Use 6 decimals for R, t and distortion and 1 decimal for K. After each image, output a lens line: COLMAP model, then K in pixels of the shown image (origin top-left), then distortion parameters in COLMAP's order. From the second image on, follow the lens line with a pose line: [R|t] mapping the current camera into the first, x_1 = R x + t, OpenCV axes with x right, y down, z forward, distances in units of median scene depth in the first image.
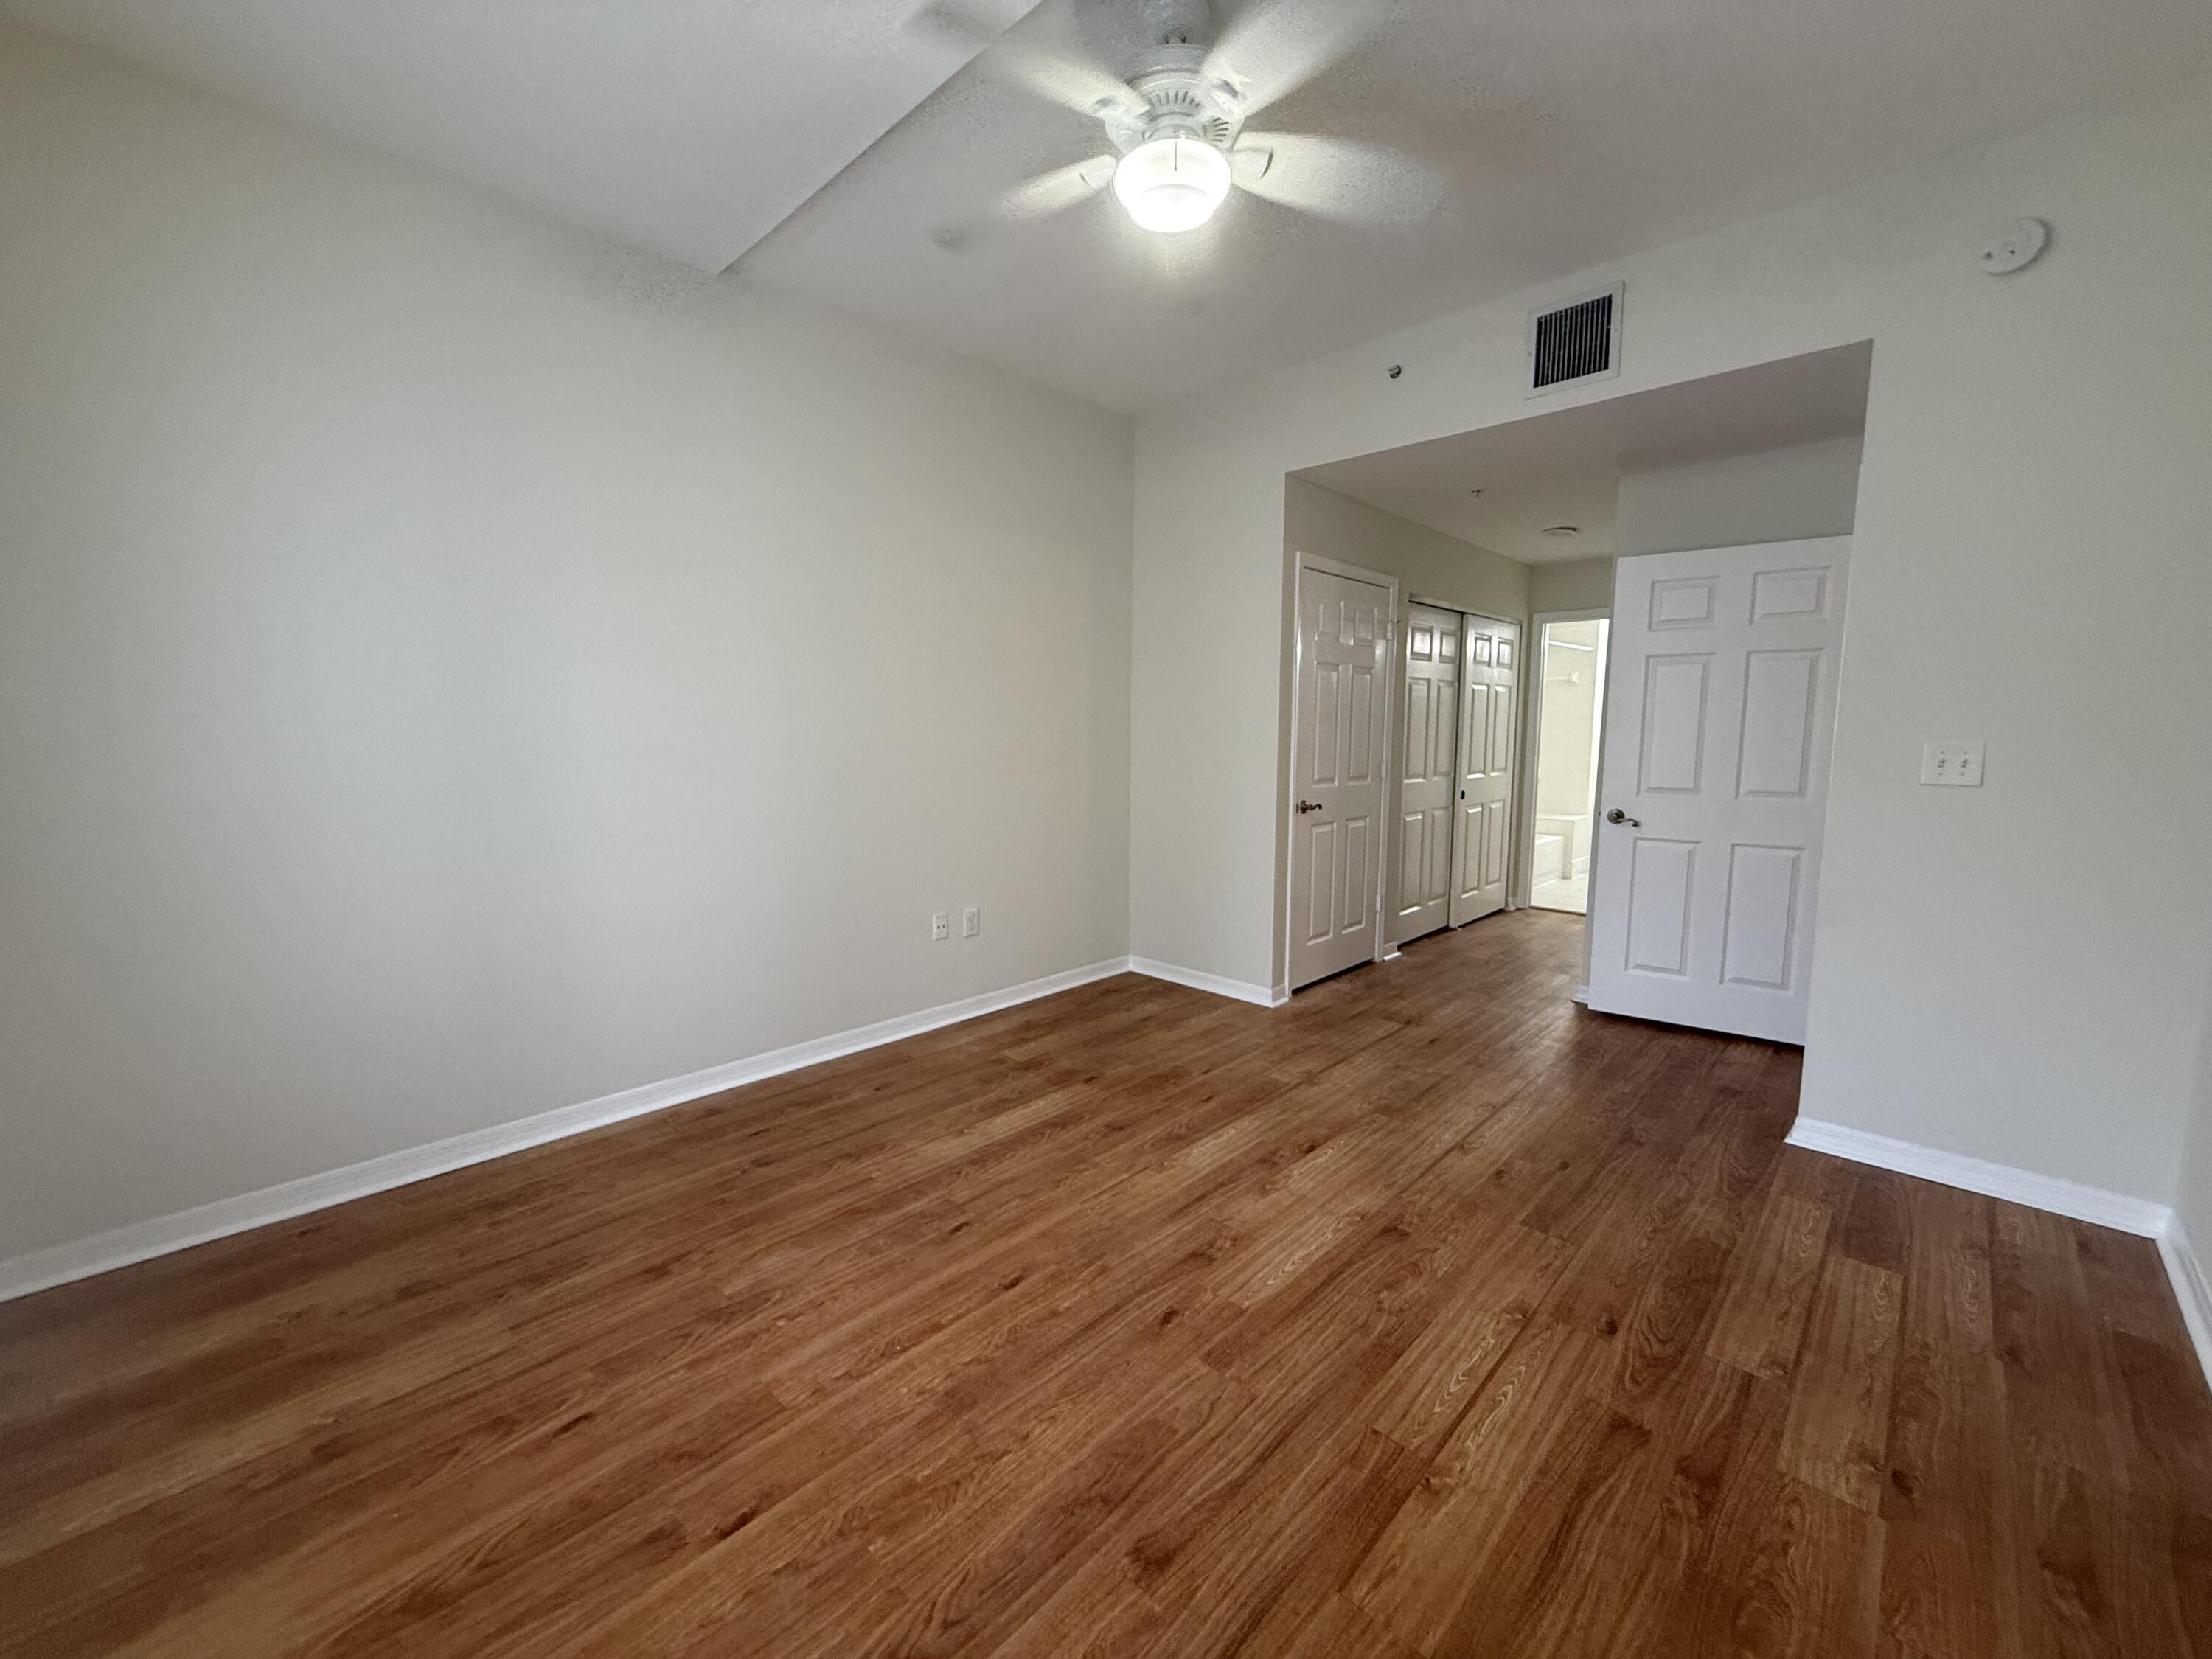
lens RADIAL K [[878.2, 0, 1098.0], [0, 878.2, 828.5], [0, 0, 1]] dist [0.000704, -0.000571]
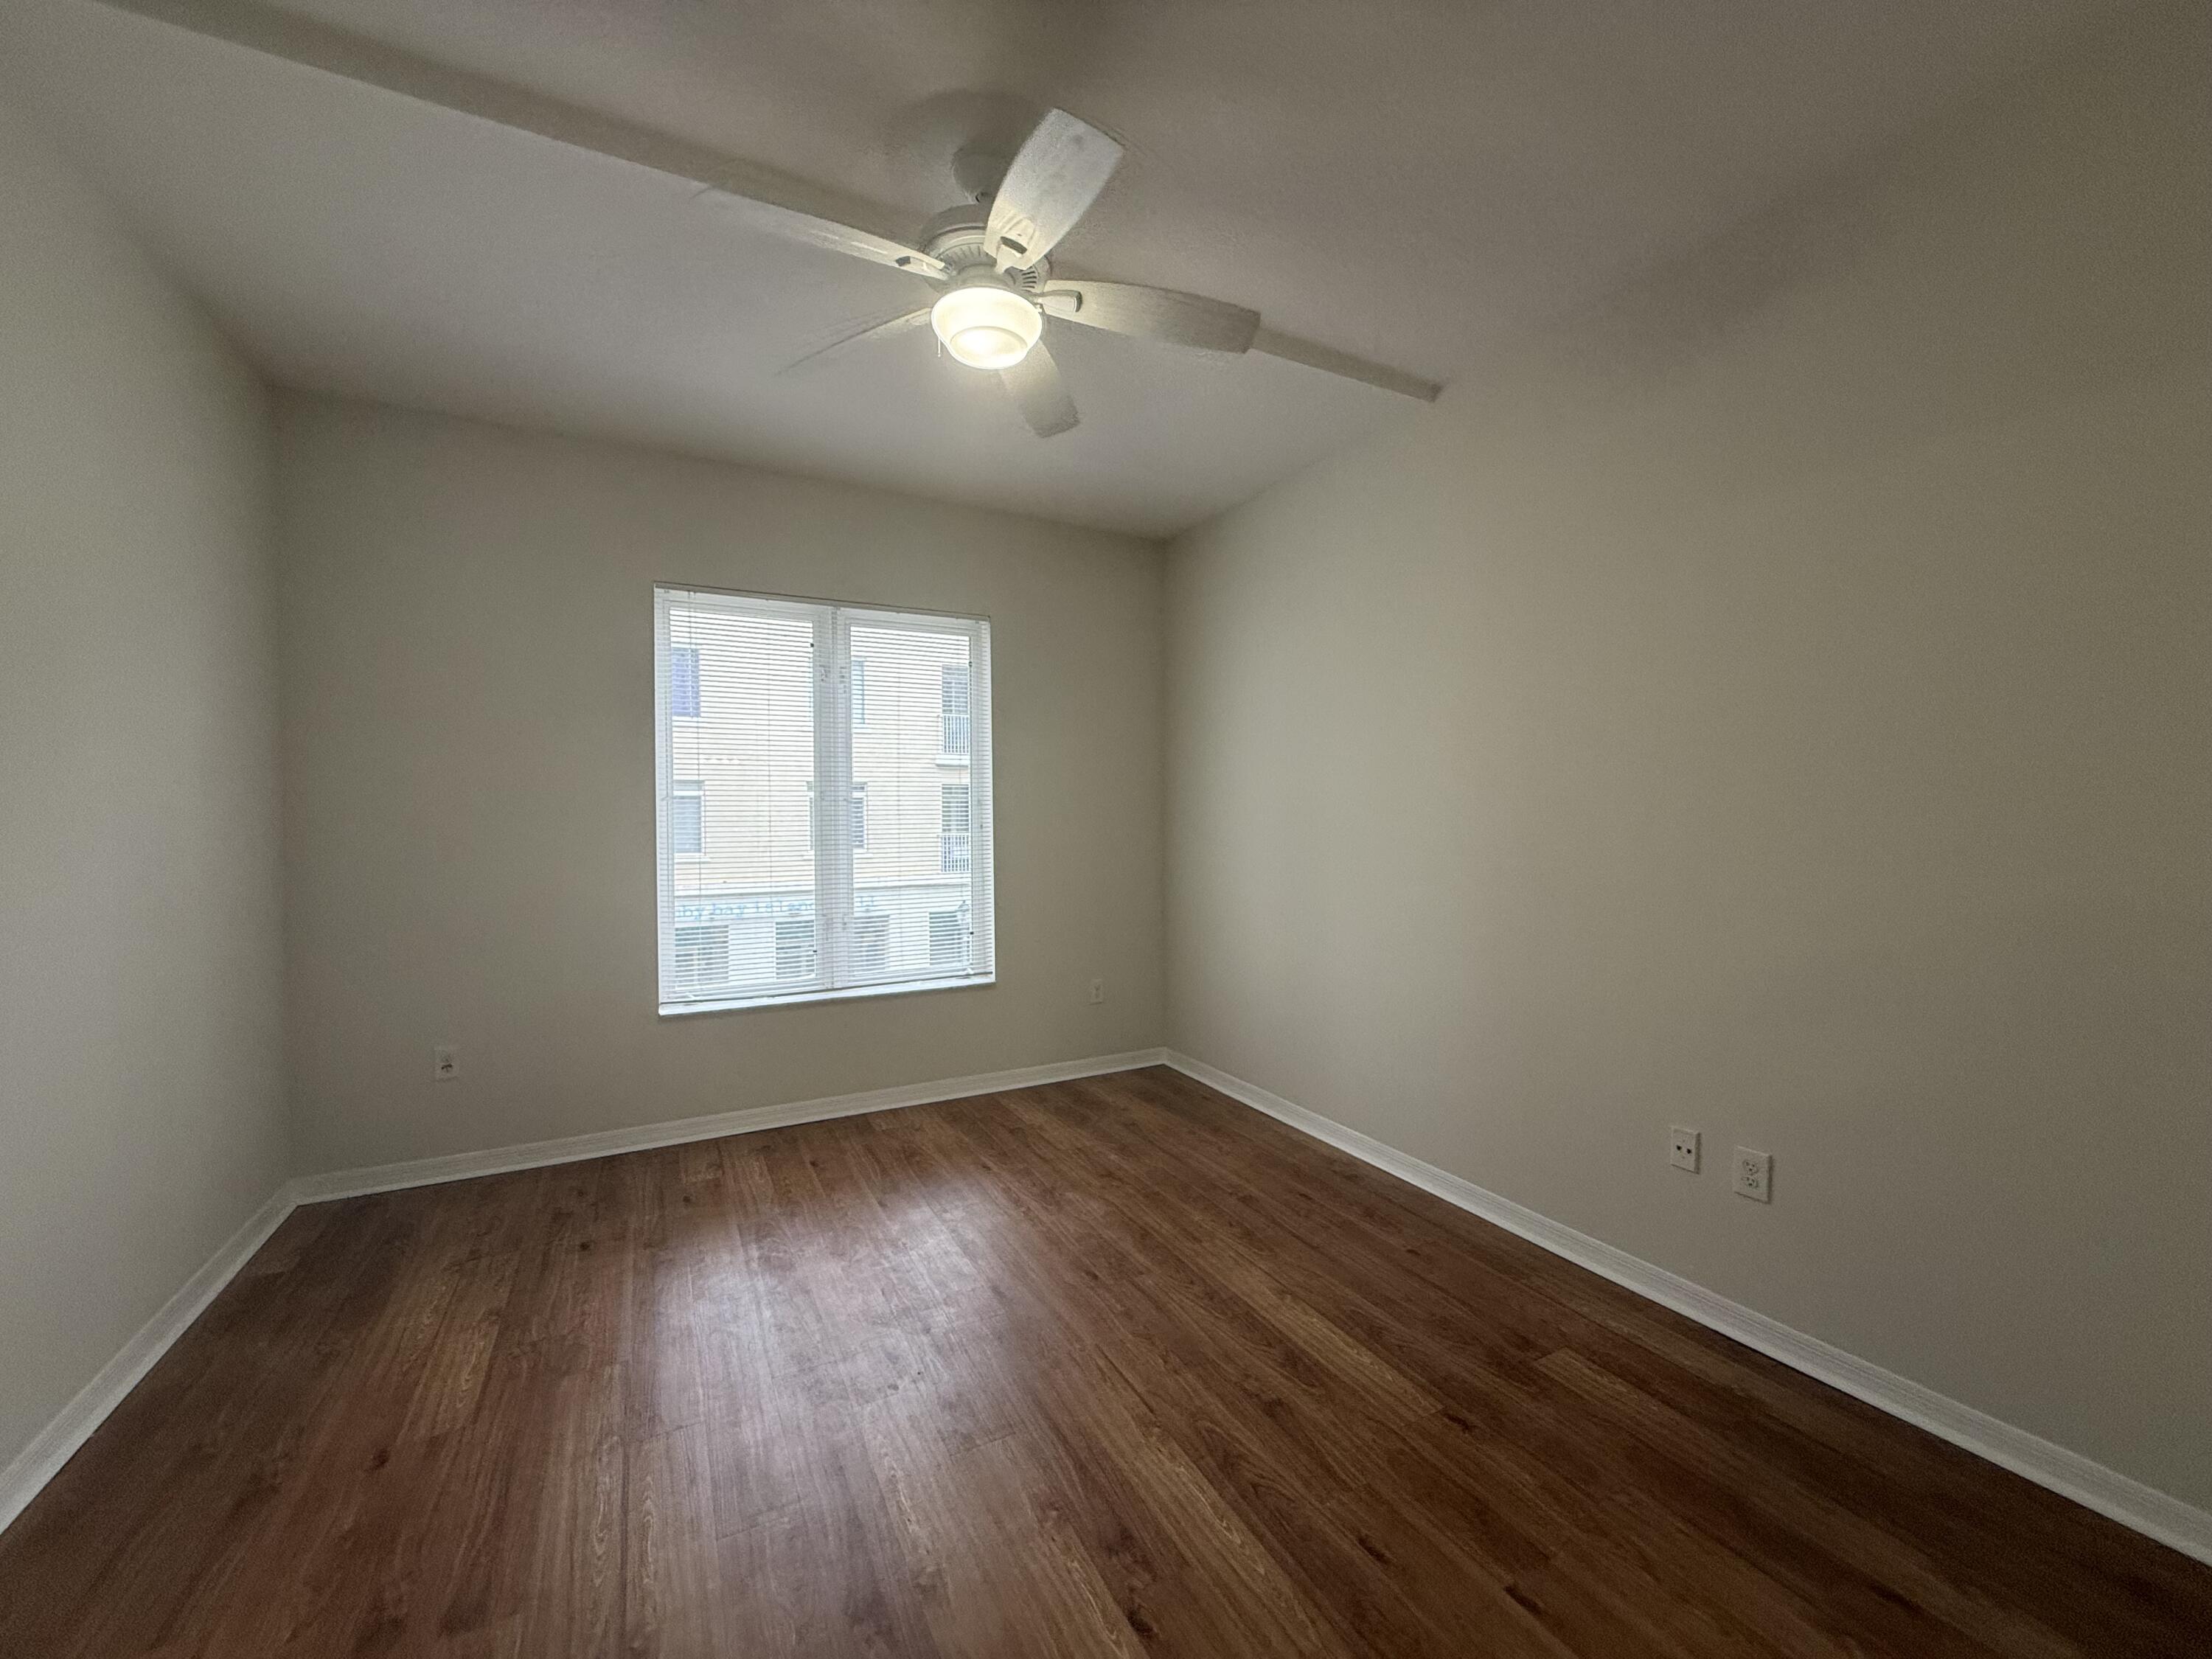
lens RADIAL K [[878.6, 0, 1100.3], [0, 878.6, 828.3], [0, 0, 1]] dist [0.001829, -0.000302]
pose [[-0.315699, 0.014843, -0.948743, 0.764622], [-0.105909, 0.993079, 0.050778, -0.143207], [0.942930, 0.116511, -0.311942, 1.109808]]
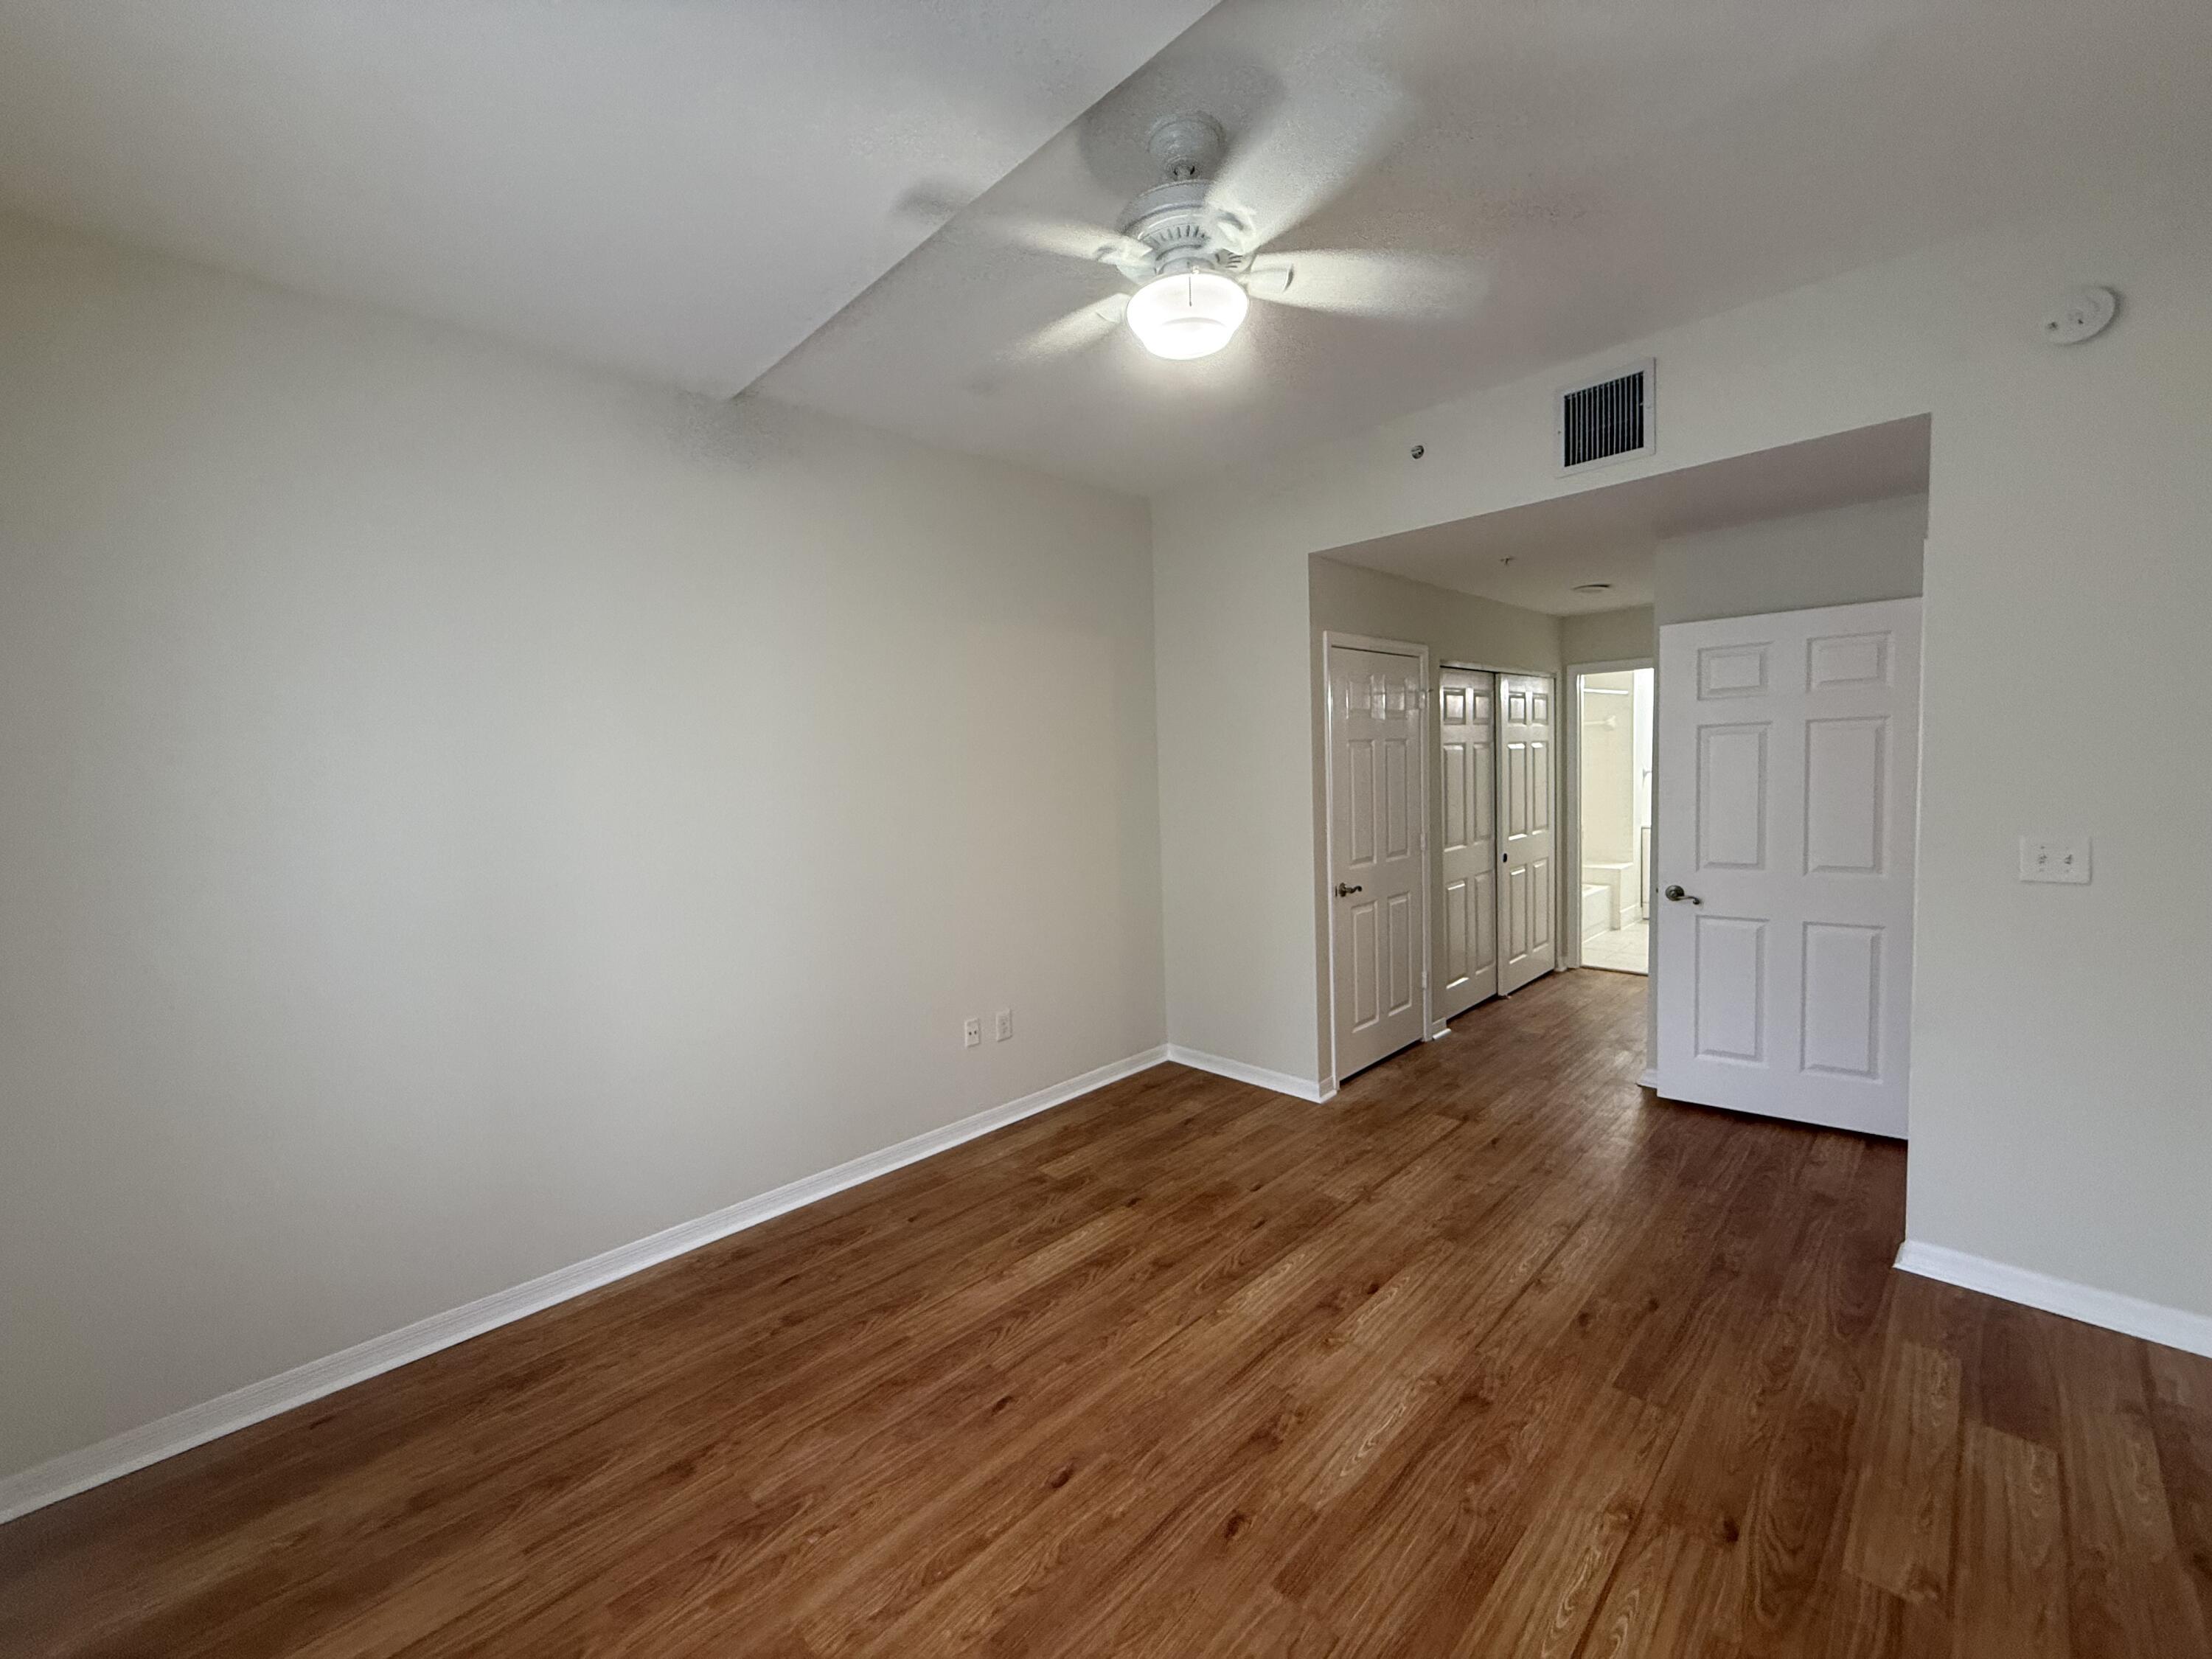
lens RADIAL K [[878.6, 0, 1100.3], [0, 878.6, 828.3], [0, 0, 1]] dist [0.001829, -0.000302]
pose [[0.998886, -0.038073, -0.027895, -0.003750], [0.036866, 0.998413, -0.042575, -0.095573], [0.029472, 0.041499, 0.998704, 0.039987]]
